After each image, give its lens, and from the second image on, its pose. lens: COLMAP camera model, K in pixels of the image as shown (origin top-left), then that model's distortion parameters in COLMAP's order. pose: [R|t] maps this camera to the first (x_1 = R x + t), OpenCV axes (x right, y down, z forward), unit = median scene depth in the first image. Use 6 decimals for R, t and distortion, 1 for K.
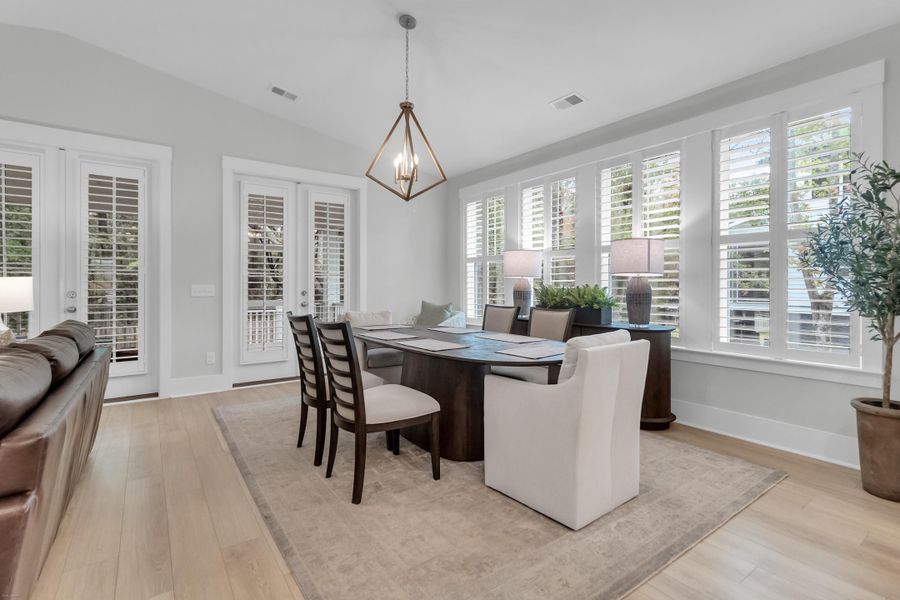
lens RADIAL K [[416.3, 0, 443.8], [0, 416.3, 286.3], [0, 0, 1]] dist [-0.000693, -0.000022]
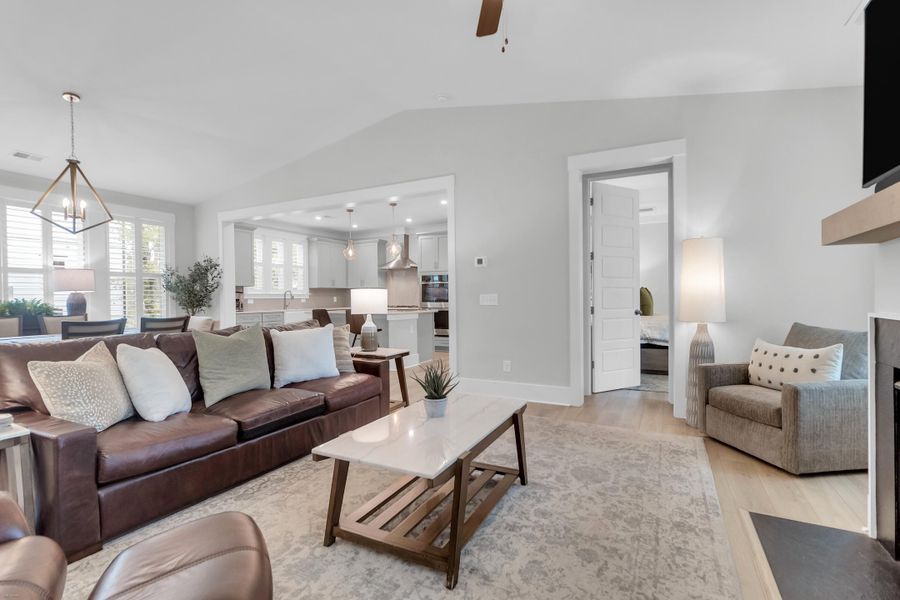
lens RADIAL K [[420.3, 0, 448.5], [0, 420.3, 303.7], [0, 0, 1]] dist [0.000295, -0.000290]
pose [[-0.456289, -0.012588, 0.889742, -1.359378], [0.006515, 0.999826, 0.017486, 0.001472], [-0.889808, 0.013775, -0.456128, 0.414760]]
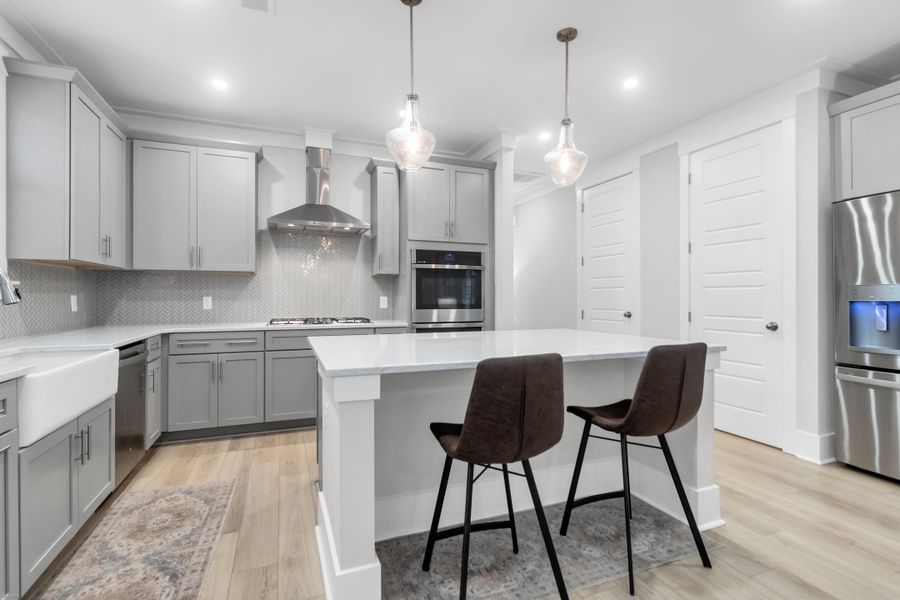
lens RADIAL K [[424.5, 0, 446.8], [0, 424.5, 295.8], [0, 0, 1]] dist [0.001702, 0.000373]
pose [[-0.969460, -0.000538, 0.245247, 0.337391], [-0.001086, 0.999997, -0.002099, 0.002079], [-0.245245, -0.002301, -0.969458, 0.464038]]
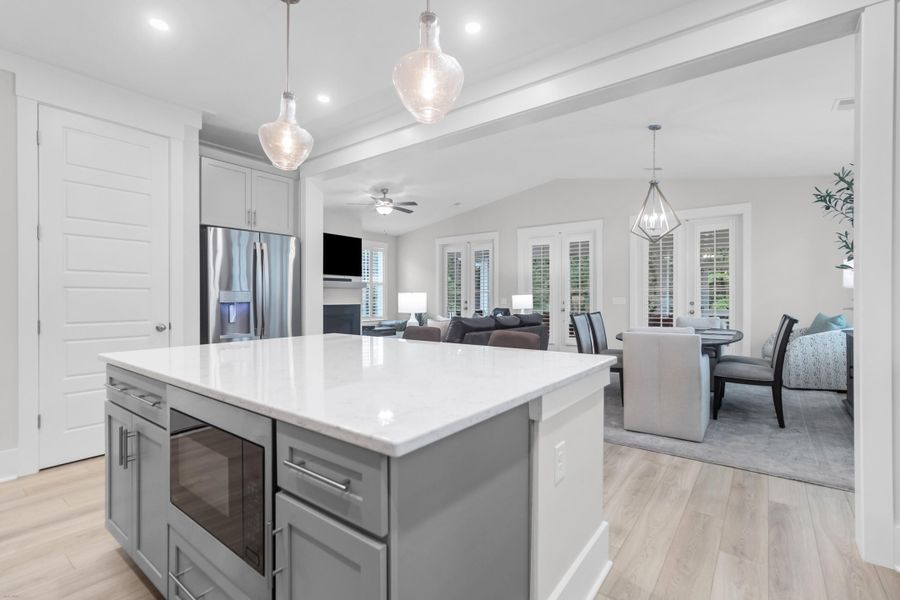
lens RADIAL K [[422.4, 0, 445.7], [0, 422.4, 292.2], [0, 0, 1]] dist [0.000801, 0.000602]
pose [[0.290628, -0.017016, -0.956685, 0.901339], [0.001982, 0.999850, -0.017182, 0.002757], [0.956834, 0.003098, 0.290618, -0.158048]]
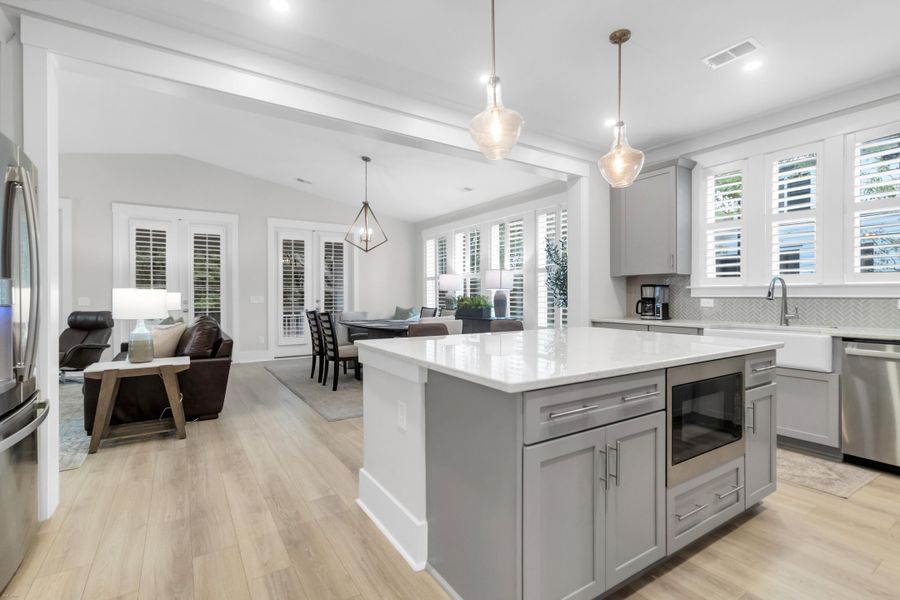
lens RADIAL K [[419.2, 0, 449.7], [0, 419.2, 296.3], [0, 0, 1]] dist [0.003551, 0.000123]
pose [[0.999060, -0.005180, -0.043027, 0.287288], [0.005129, 0.999986, -0.001285, 0.002852], [0.043033, 0.001063, 0.999073, -0.698726]]
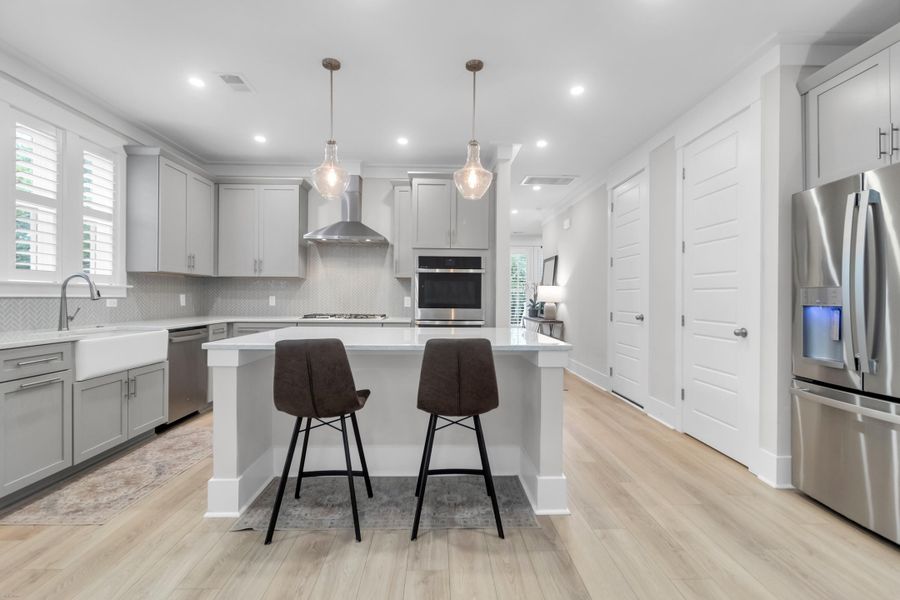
lens RADIAL K [[419.2, 0, 449.7], [0, 419.2, 296.3], [0, 0, 1]] dist [0.003551, 0.000123]
pose [[-0.830761, -0.006735, 0.556588, -0.039100], [-0.008141, 0.999967, -0.000053, -0.000478], [-0.556569, -0.004575, -0.830789, 0.414019]]
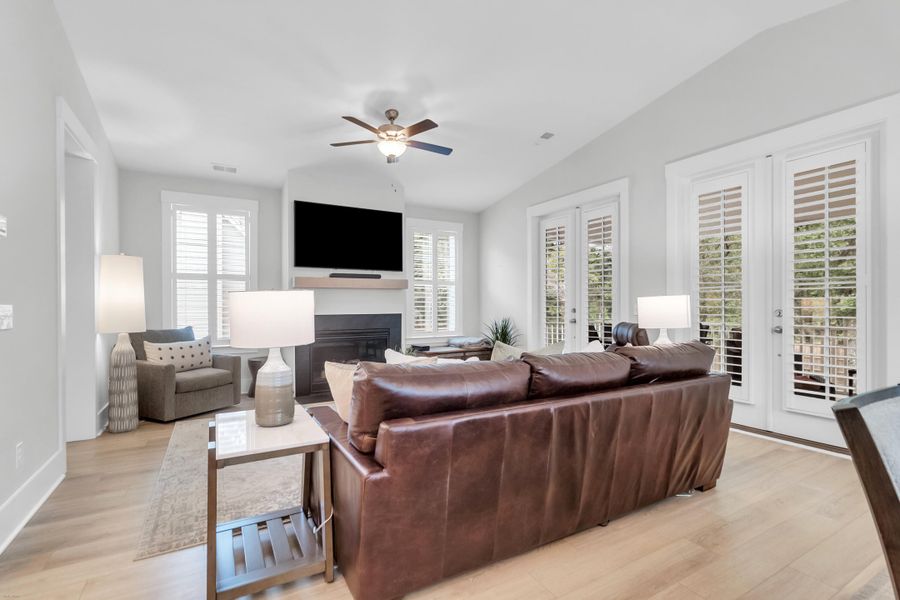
lens RADIAL K [[420.3, 0, 448.5], [0, 420.3, 303.7], [0, 0, 1]] dist [0.000295, -0.000290]
pose [[-0.096129, -0.004051, -0.995361, 0.078582], [0.004076, 0.999982, -0.004463, 0.000522], [0.995361, -0.004486, -0.096110, 0.362093]]
